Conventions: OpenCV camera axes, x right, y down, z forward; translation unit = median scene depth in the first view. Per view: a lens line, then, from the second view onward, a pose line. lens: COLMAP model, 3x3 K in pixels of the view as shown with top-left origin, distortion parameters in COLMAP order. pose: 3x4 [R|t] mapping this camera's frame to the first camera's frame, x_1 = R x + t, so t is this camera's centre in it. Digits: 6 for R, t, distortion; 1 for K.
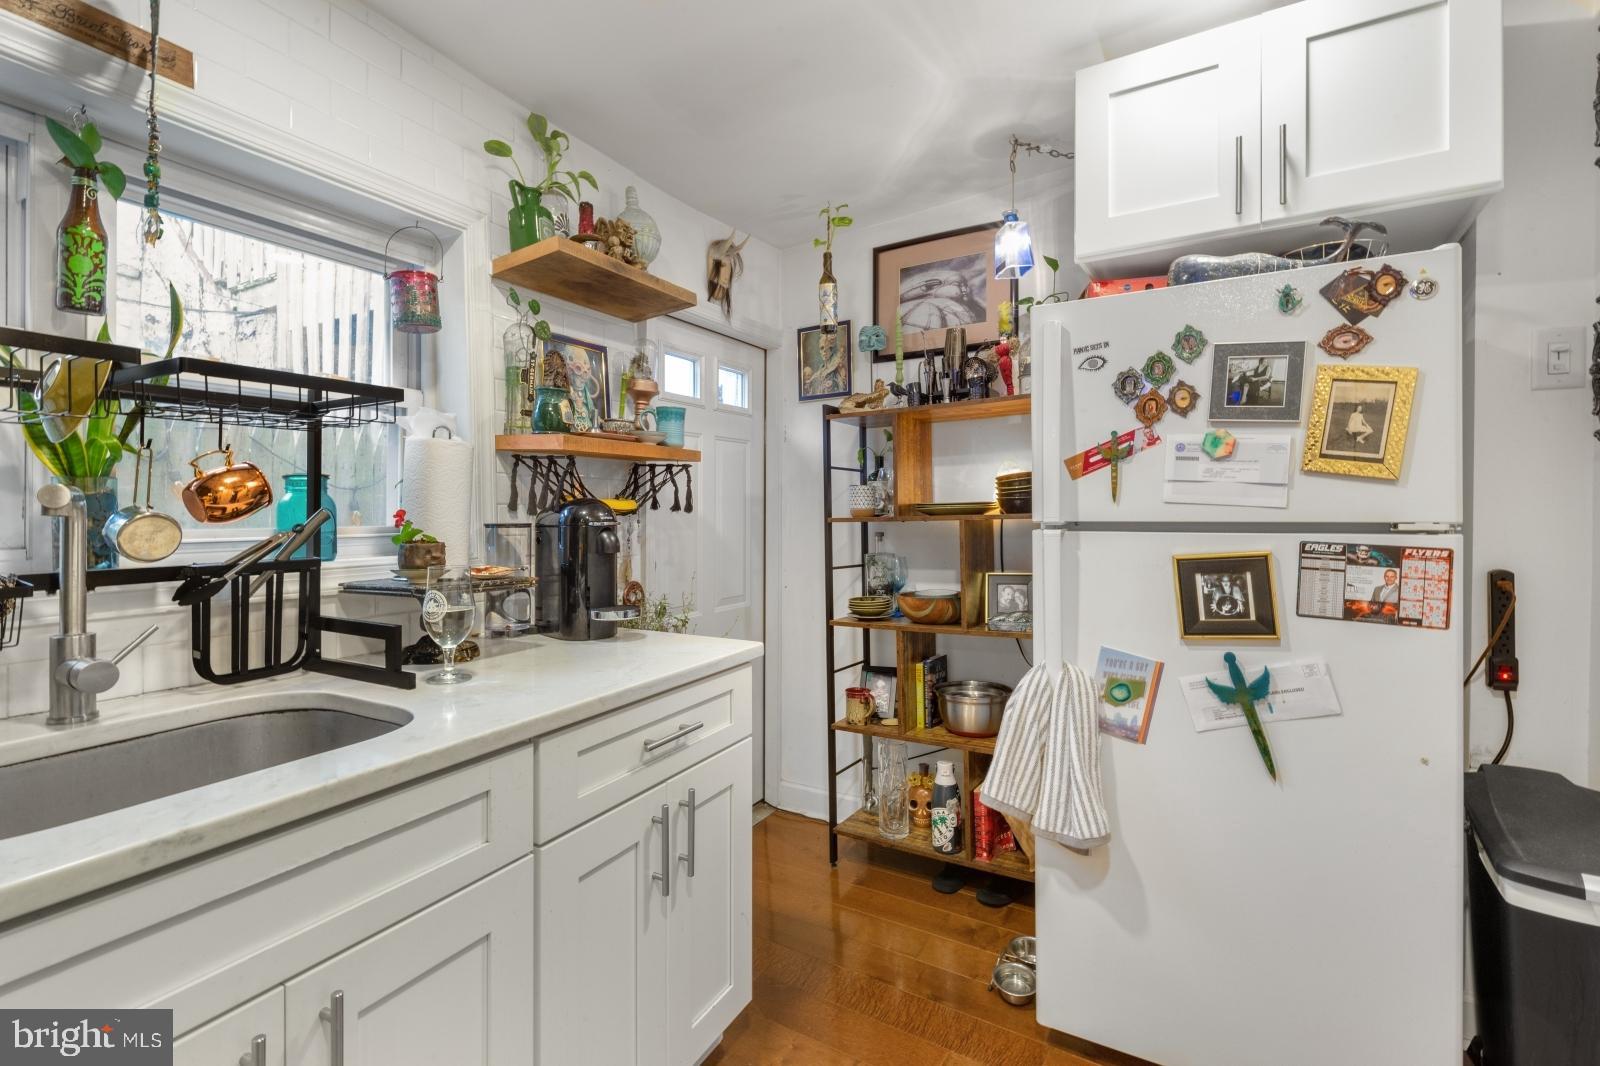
lens RADIAL K [[735.5, 0, 779.7], [0, 735.5, 496.9], [0, 0, 1]] dist [0.001457, -0.002364]
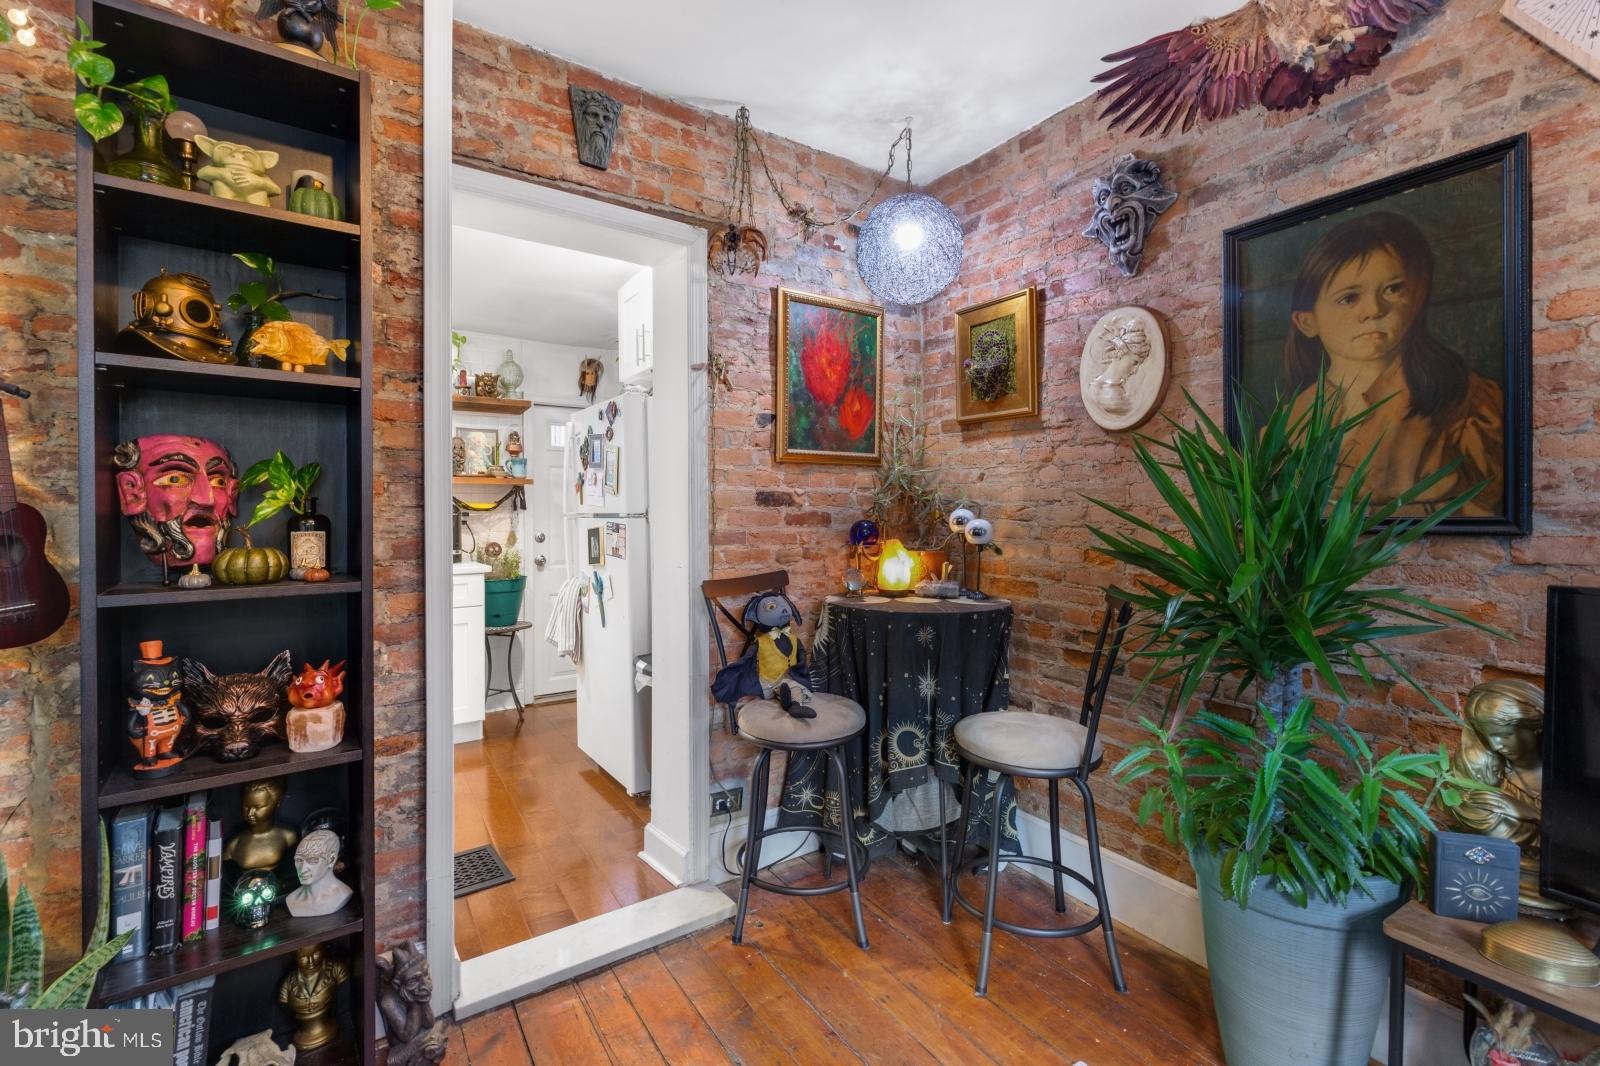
lens RADIAL K [[735.5, 0, 801.0], [0, 735.5, 516.5], [0, 0, 1]] dist [0.001457, -0.002364]
pose [[0.912588, 0.006738, -0.408824, 1.439278], [-0.000112, 0.999868, 0.016229, 0.004158], [0.408880, -0.014765, 0.912469, -0.543031]]
